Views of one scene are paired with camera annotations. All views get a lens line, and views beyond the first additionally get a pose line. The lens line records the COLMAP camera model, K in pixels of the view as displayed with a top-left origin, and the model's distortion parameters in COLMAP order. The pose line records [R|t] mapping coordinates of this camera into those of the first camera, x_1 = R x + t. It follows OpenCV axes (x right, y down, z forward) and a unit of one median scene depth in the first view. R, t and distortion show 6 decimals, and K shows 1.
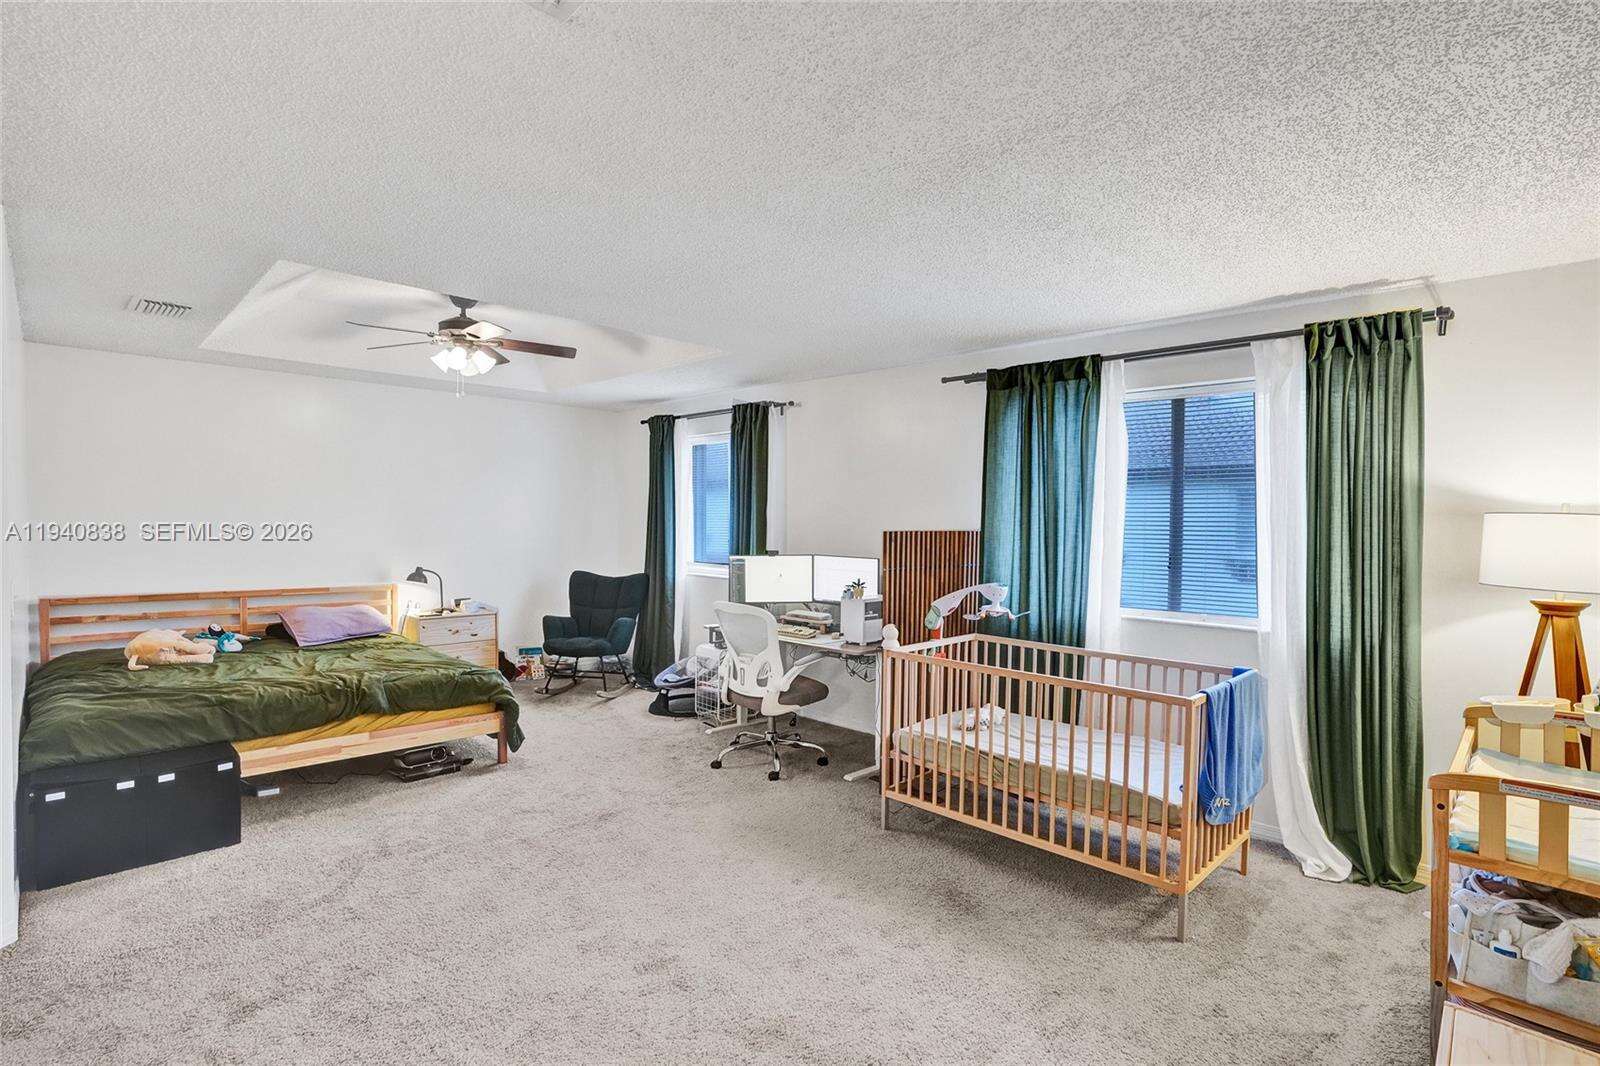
lens RADIAL K [[768.0, 0, 810.0], [0, 768.0, 530.3], [0, 0, 1]] dist [-0.055769, 0.031099]
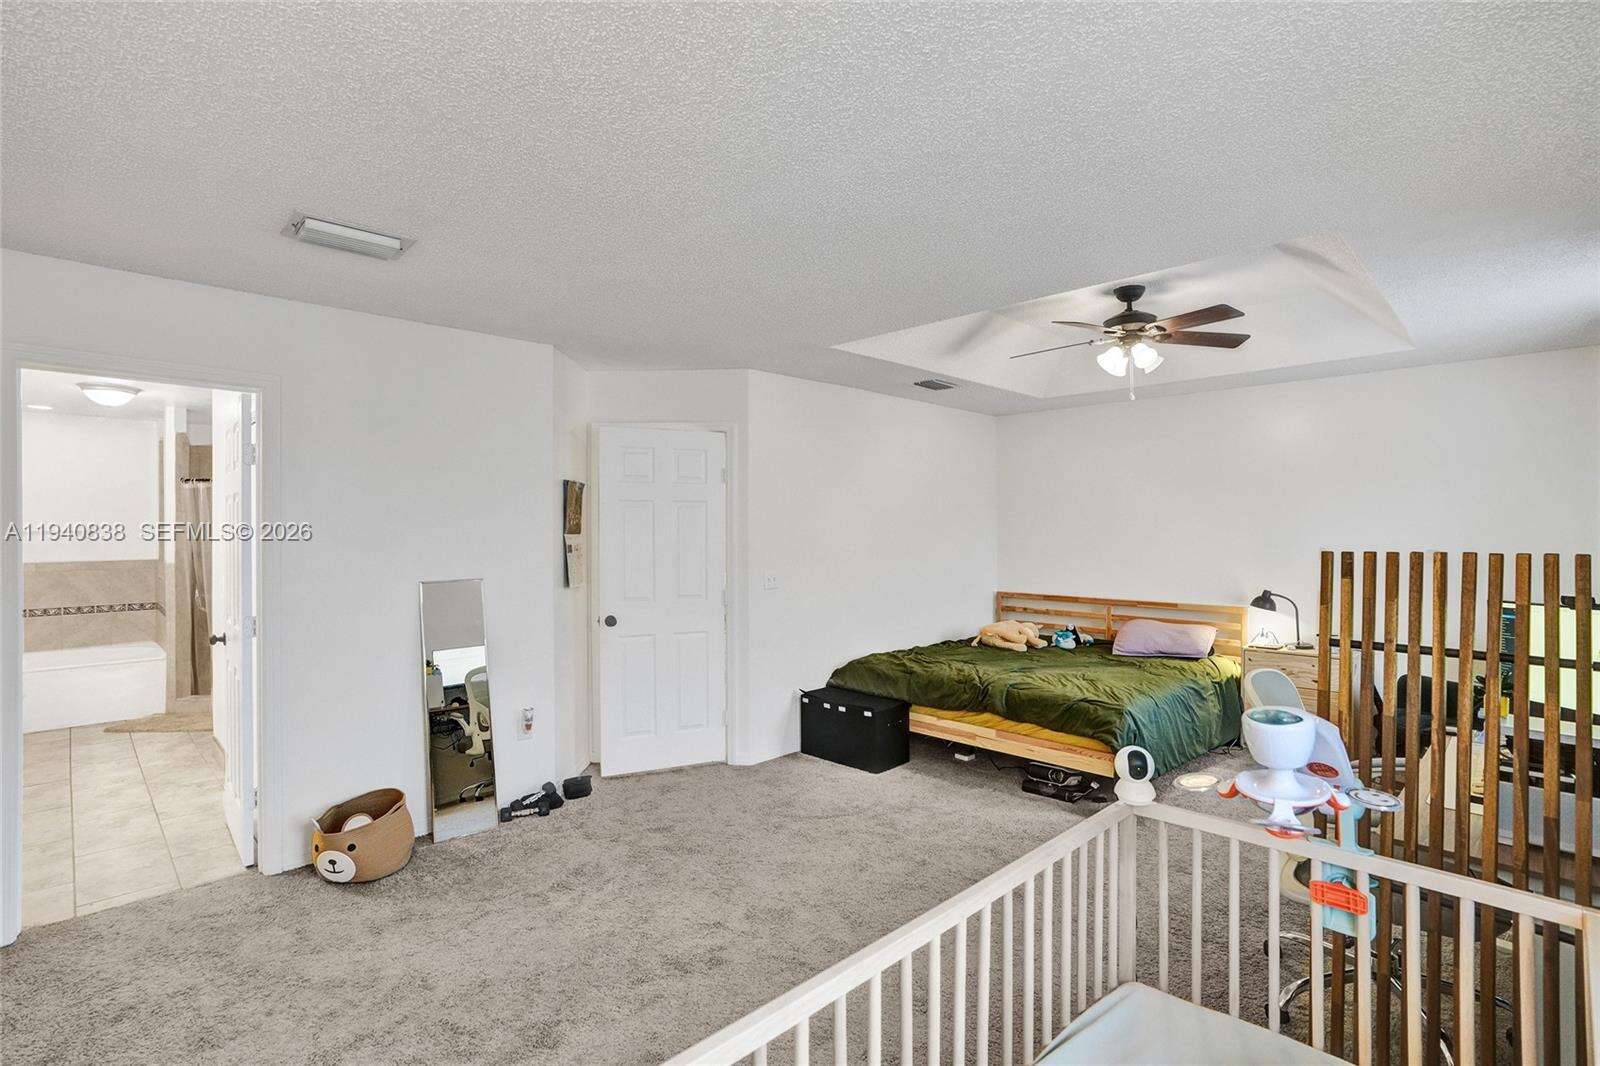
lens RADIAL K [[768.0, 0, 810.0], [0, 768.0, 530.3], [0, 0, 1]] dist [-0.055769, 0.031099]
pose [[0.007655, -0.014152, -0.999871, 0.508568], [-0.014685, 0.999790, -0.014264, 0.000166], [0.999863, 0.014792, 0.007446, 0.713622]]
